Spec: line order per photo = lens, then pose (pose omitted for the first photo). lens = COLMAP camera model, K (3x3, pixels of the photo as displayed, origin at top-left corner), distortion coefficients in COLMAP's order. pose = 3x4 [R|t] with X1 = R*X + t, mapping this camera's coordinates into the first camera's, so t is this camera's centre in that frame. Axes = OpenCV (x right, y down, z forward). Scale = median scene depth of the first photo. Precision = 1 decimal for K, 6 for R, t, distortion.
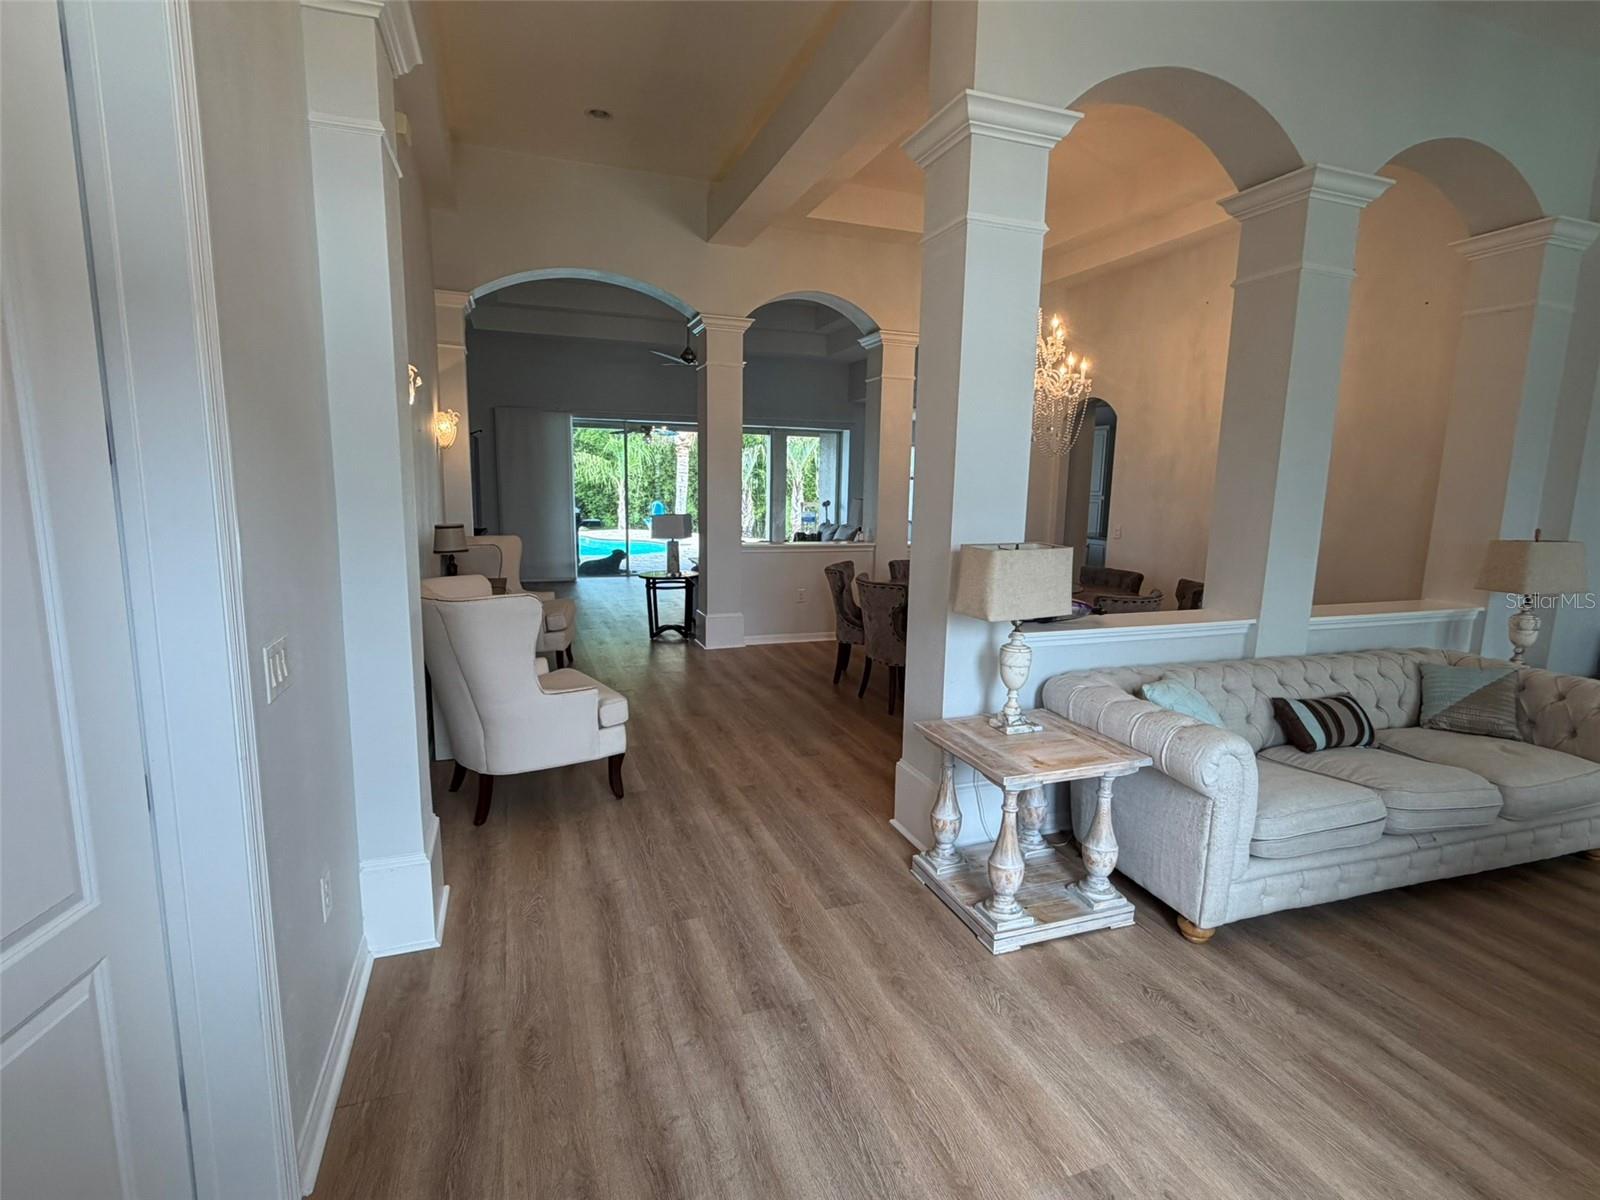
lens RADIAL K [[782.0, 0, 800.7], [0, 782.0, 601.5], [0, 0, 1]] dist [-0.000454, 0.000134]
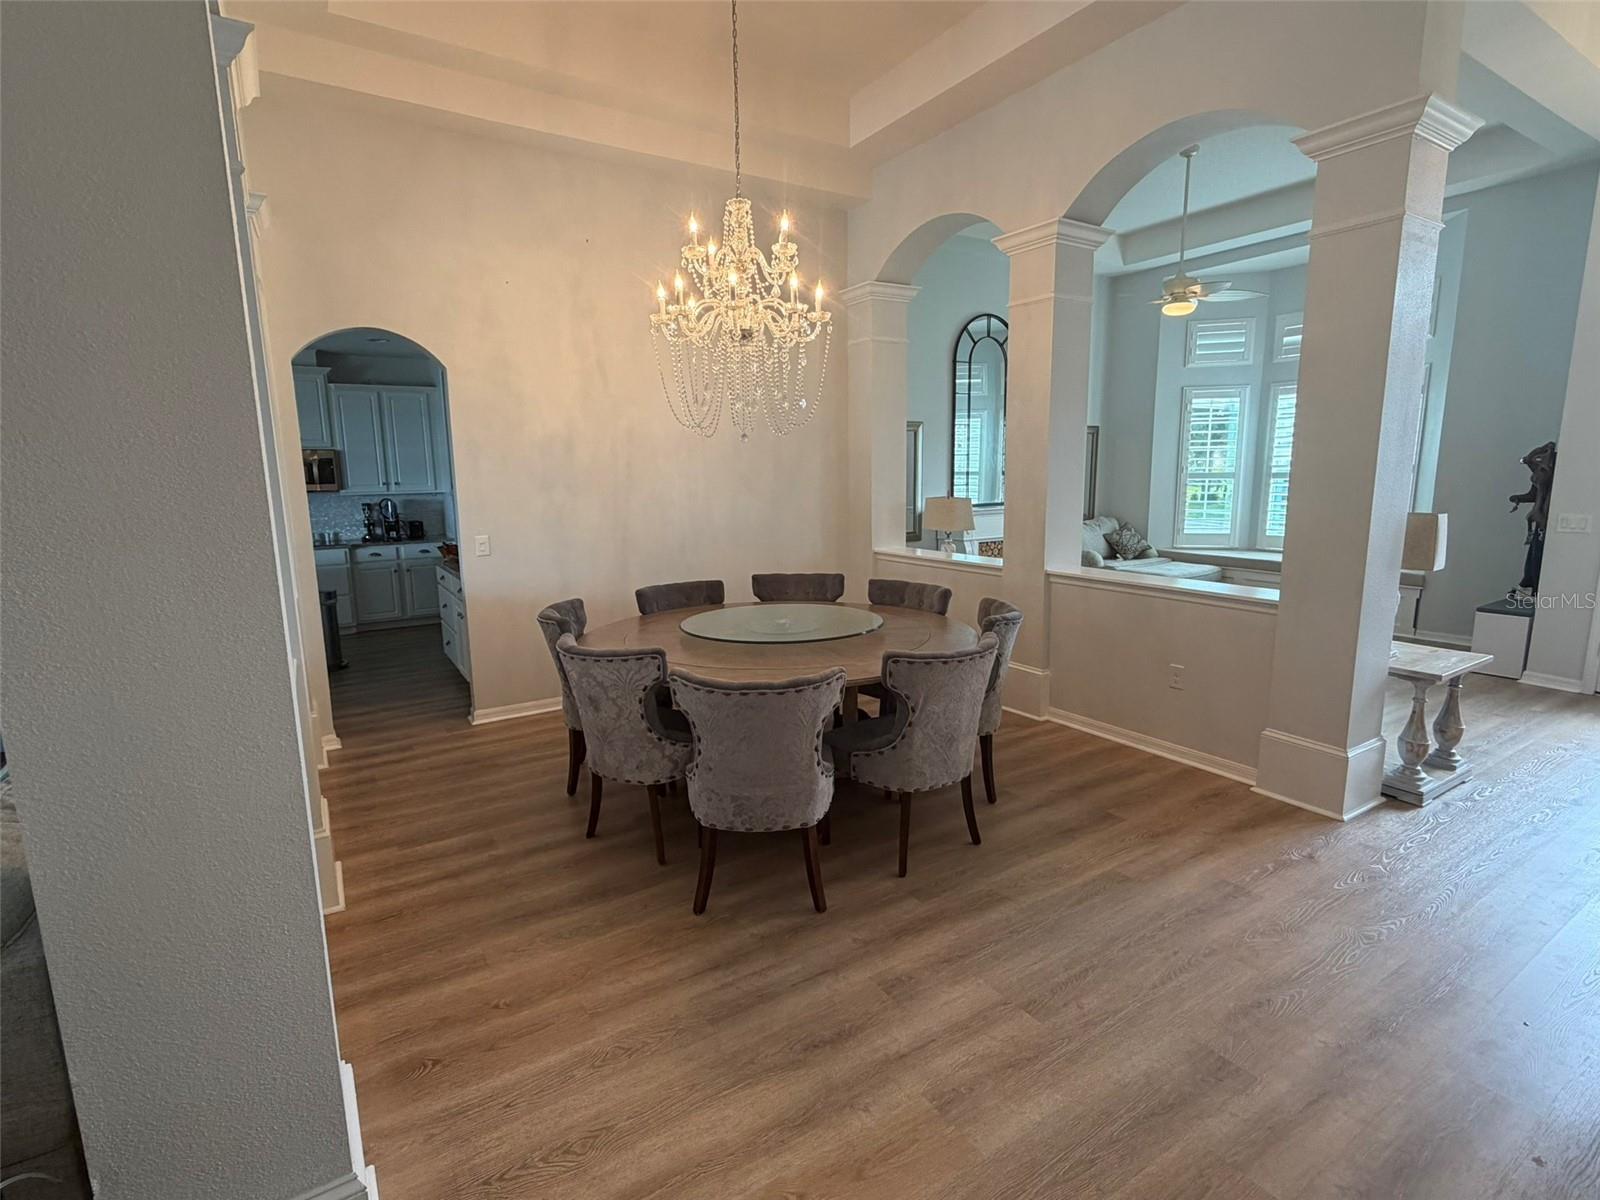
lens RADIAL K [[782.0, 0, 800.6], [0, 782.0, 606.1], [0, 0, 1]] dist [-0.000454, 0.000134]
pose [[-0.221974, -0.179707, 0.958349, -0.392150], [0.160103, 0.962811, 0.217627, -0.184993], [-0.961818, 0.201743, -0.184947, 1.140728]]
